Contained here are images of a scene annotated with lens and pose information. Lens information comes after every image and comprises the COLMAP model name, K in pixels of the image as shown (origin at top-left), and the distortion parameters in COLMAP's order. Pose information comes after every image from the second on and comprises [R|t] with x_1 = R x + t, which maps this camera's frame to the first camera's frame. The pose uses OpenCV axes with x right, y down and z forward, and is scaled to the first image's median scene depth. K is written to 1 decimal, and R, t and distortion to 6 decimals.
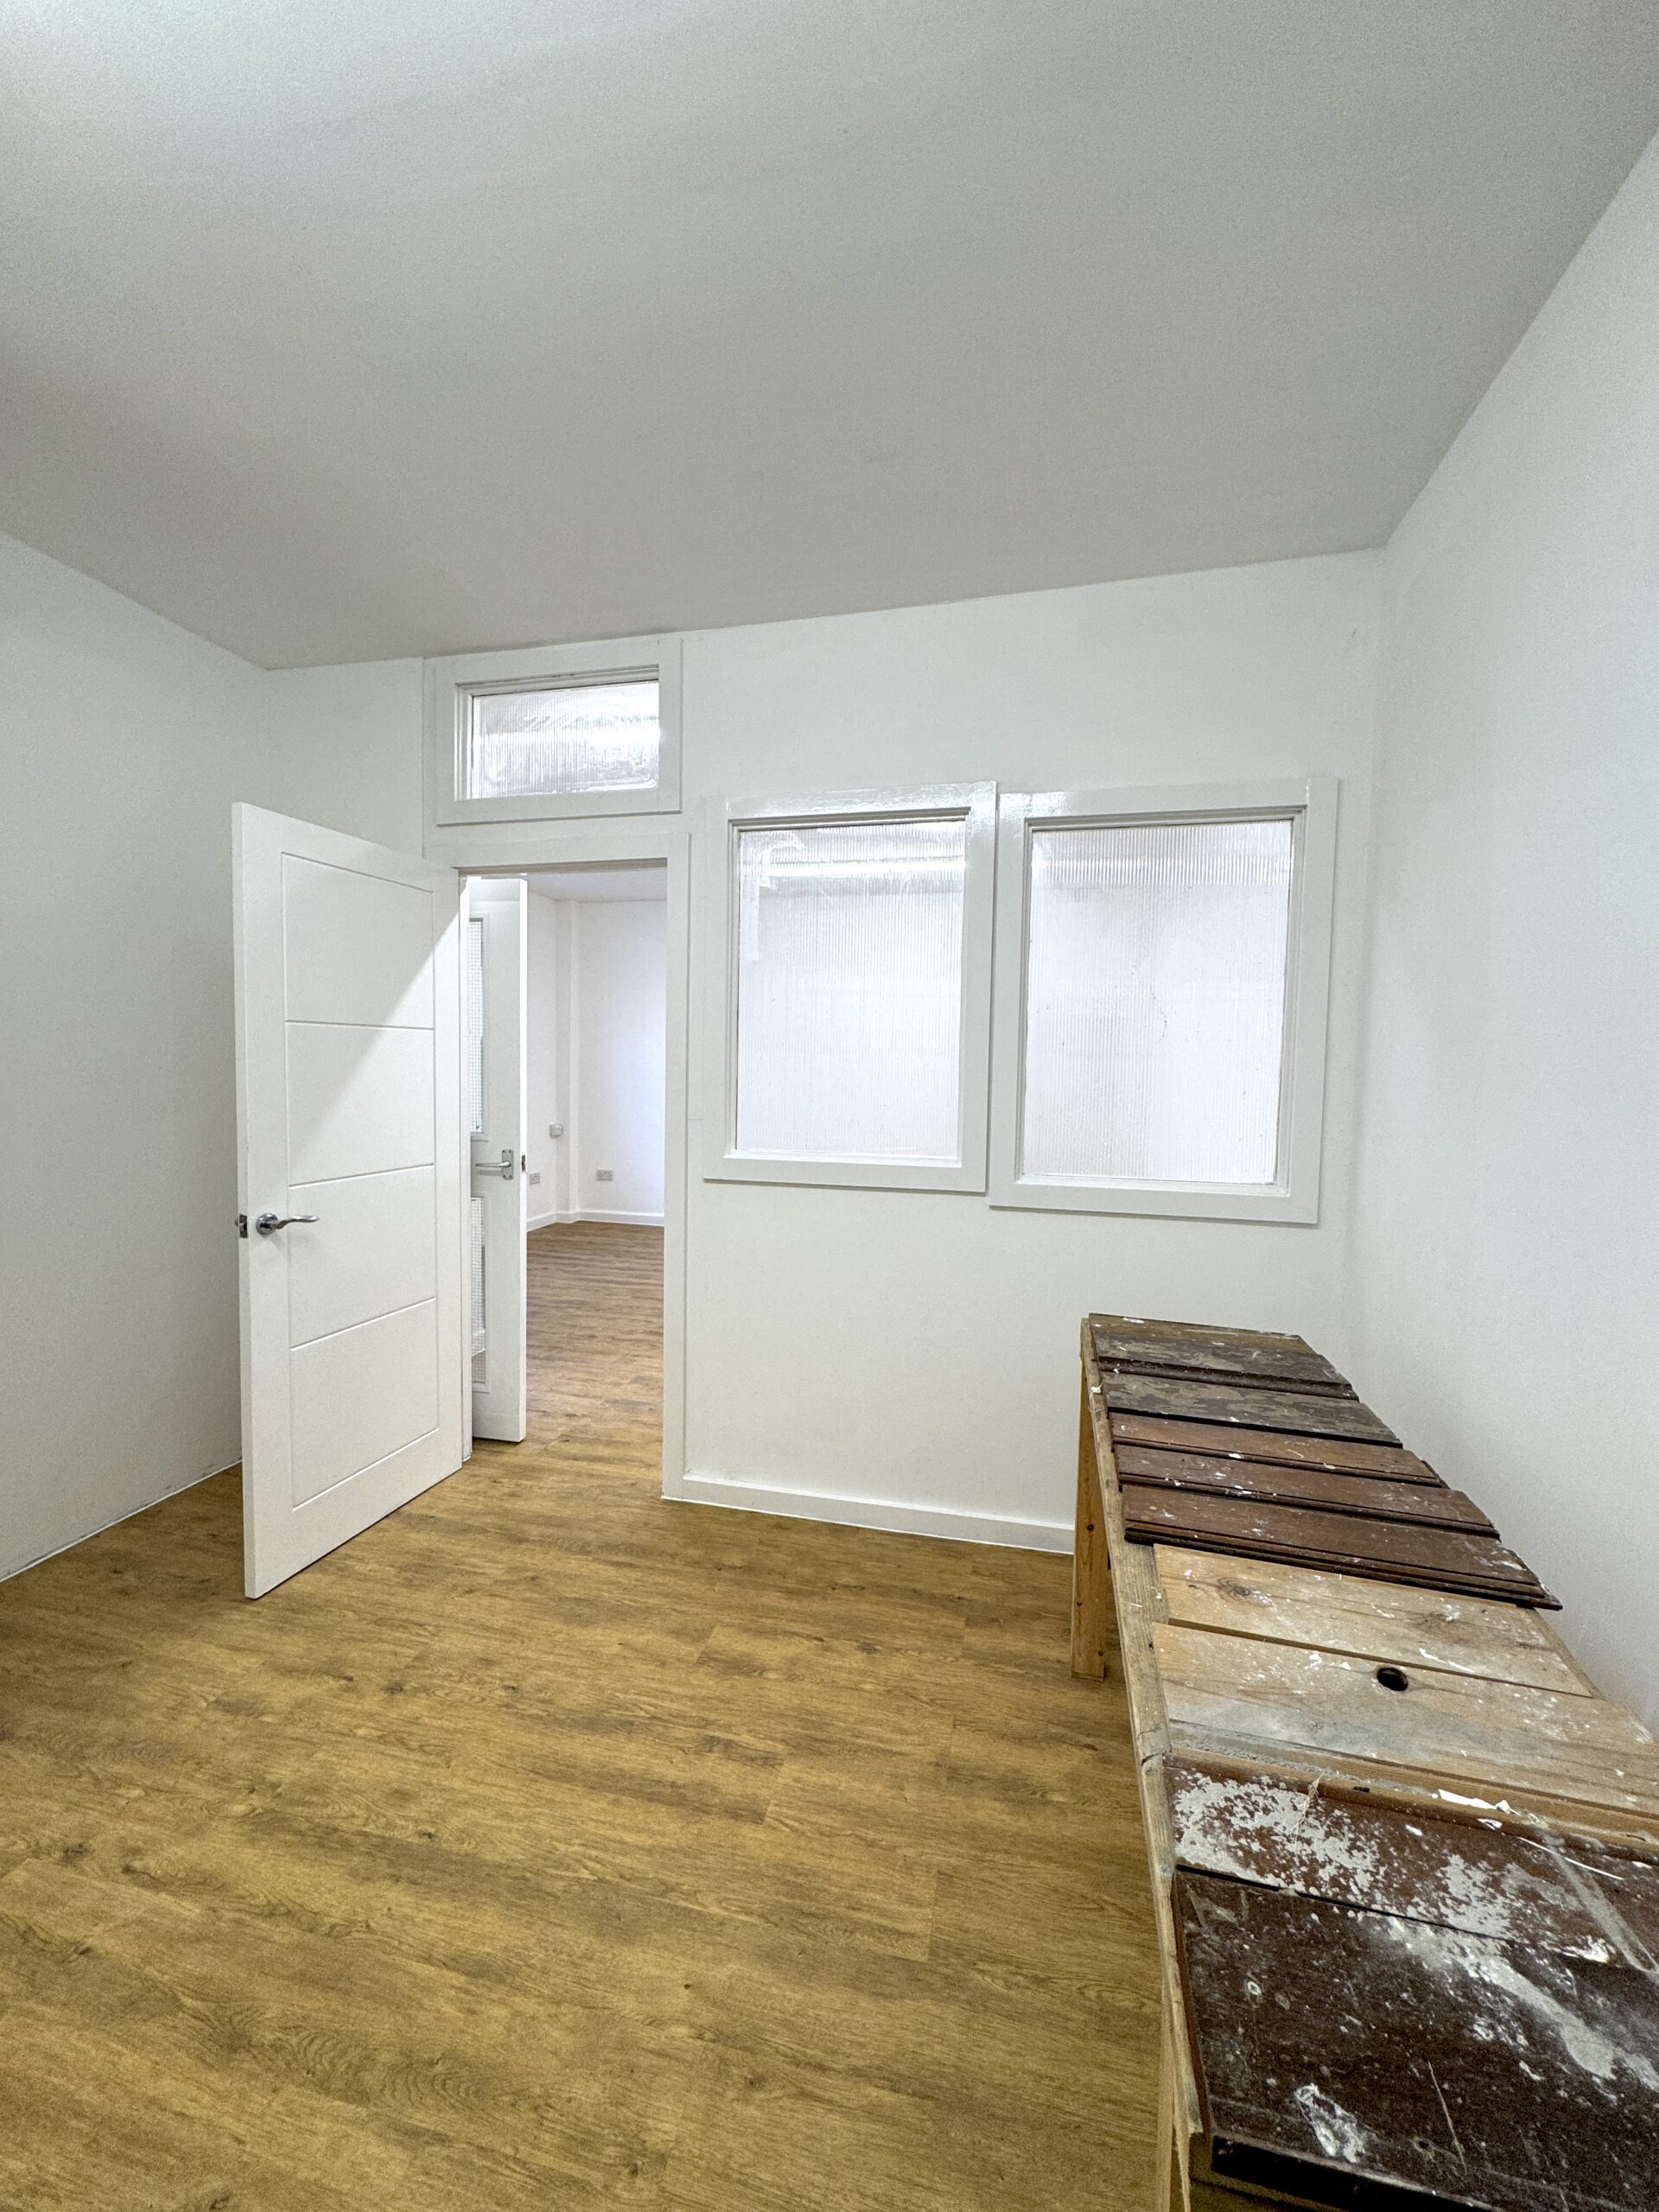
lens RADIAL K [[885.1, 0, 821.3], [0, 885.1, 1117.2], [0, 0, 1]] dist [-0.004203, 0.001755]
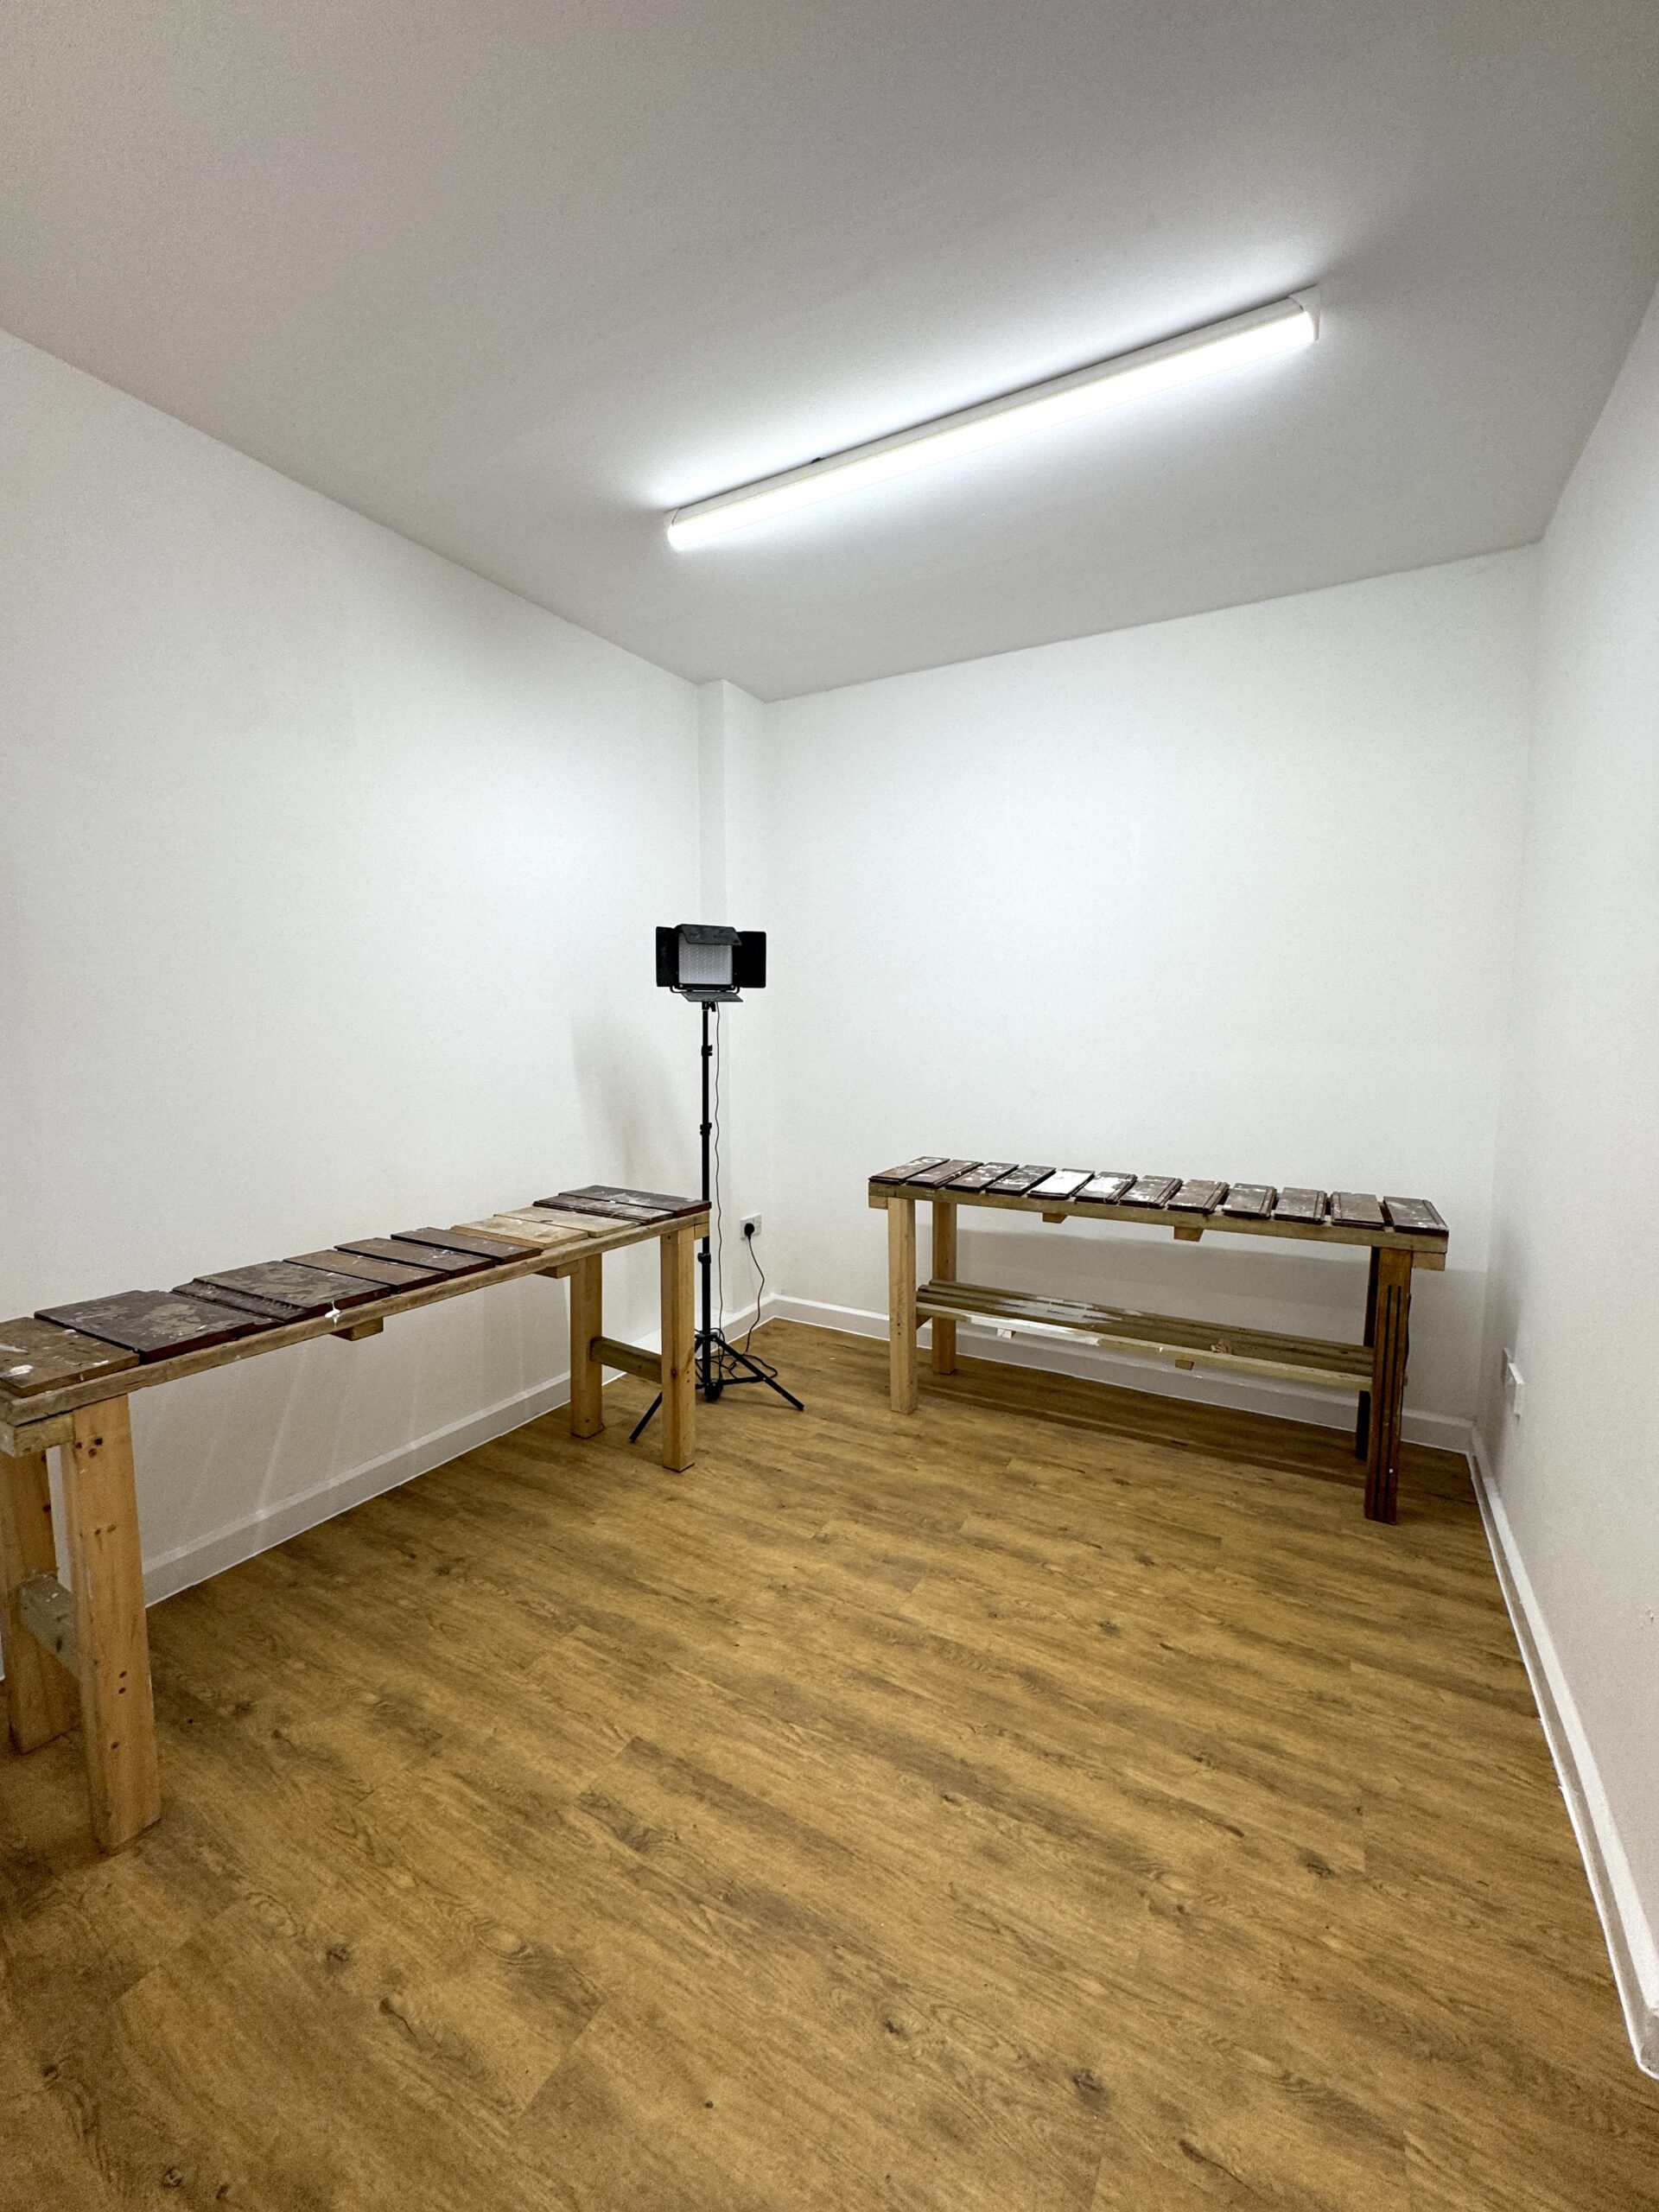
lens RADIAL K [[885.1, 0, 835.3], [0, 885.1, 1103.0], [0, 0, 1]] dist [-0.004203, 0.001755]
pose [[-0.962221, -0.042233, 0.268975, -0.551904], [-0.000298, 0.988059, 0.154075, -0.104677], [-0.272271, 0.148174, -0.950744, 1.841126]]
